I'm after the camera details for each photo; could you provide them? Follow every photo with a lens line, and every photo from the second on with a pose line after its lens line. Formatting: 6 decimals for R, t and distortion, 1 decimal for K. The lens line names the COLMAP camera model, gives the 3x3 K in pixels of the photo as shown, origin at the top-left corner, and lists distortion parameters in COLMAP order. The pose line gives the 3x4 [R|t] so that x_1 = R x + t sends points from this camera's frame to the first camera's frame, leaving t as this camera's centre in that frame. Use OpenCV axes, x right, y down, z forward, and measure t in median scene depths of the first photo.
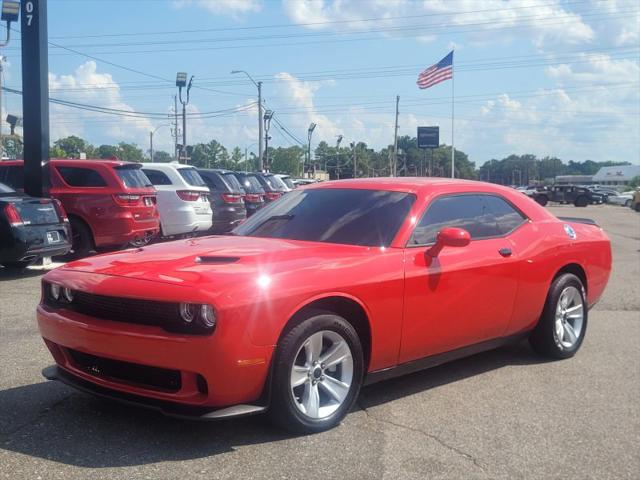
lens RADIAL K [[846.3, 0, 324.9], [0, 846.3, 241.2], [0, 0, 1]] dist [0.035038, 0.000000]
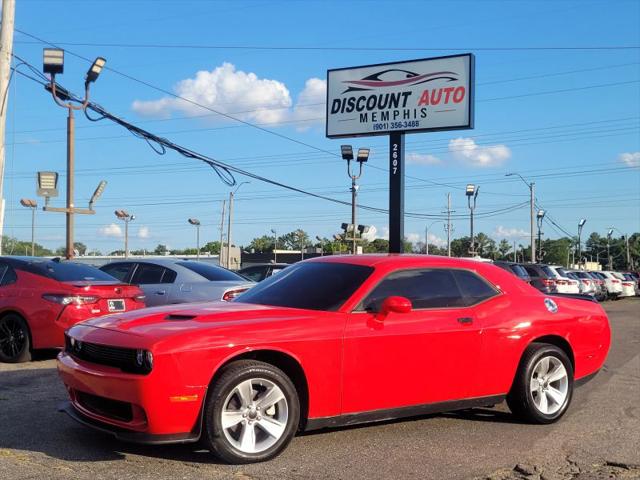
lens RADIAL K [[846.3, 0, 295.6], [0, 846.3, 246.9], [0, 0, 1]] dist [0.035038, 0.000000]
pose [[0.942356, -0.007623, -0.334526, 0.012130], [-0.026238, 0.994979, -0.096584, 0.042175], [0.333583, 0.099794, 0.937424, -0.519481]]
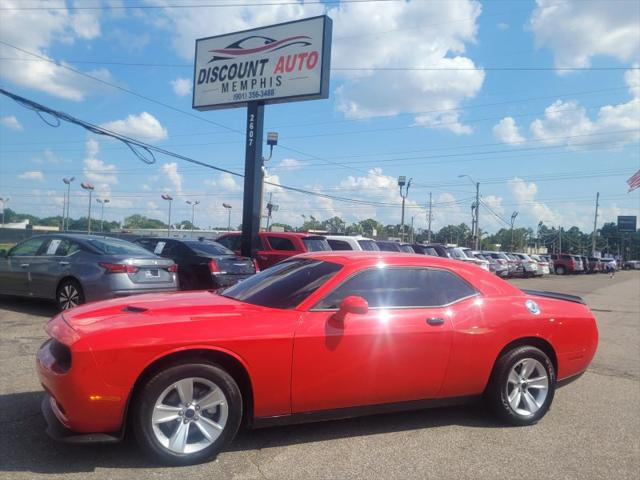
lens RADIAL K [[563.2, 0, 320.1], [0, 563.2, 236.9], [0, 0, 1]] dist [0.045171, -0.046840]
pose [[0.925042, 0.028403, -0.378801, 0.153095], [-0.063454, 0.994743, -0.080369, -0.012395], [0.374527, 0.098381, 0.921982, 0.108396]]
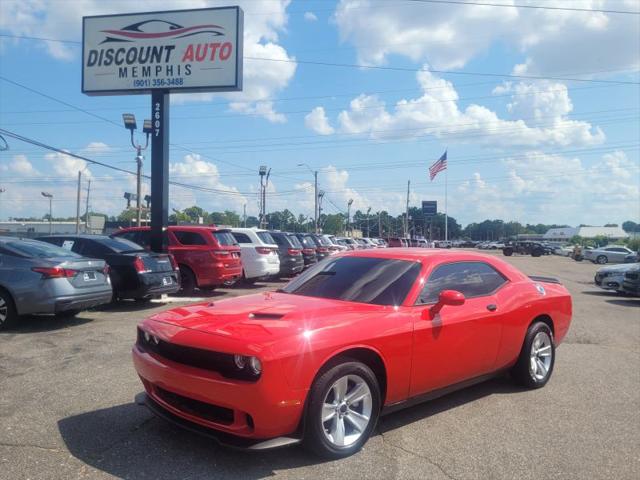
lens RADIAL K [[563.2, 0, 322.0], [0, 563.2, 243.5], [0, 0, 1]] dist [0.045171, -0.046840]
pose [[0.997748, 0.008132, -0.066587, 0.004574], [-0.011964, 0.998283, -0.057344, -0.013951], [0.066006, 0.058012, 0.996131, 0.049871]]
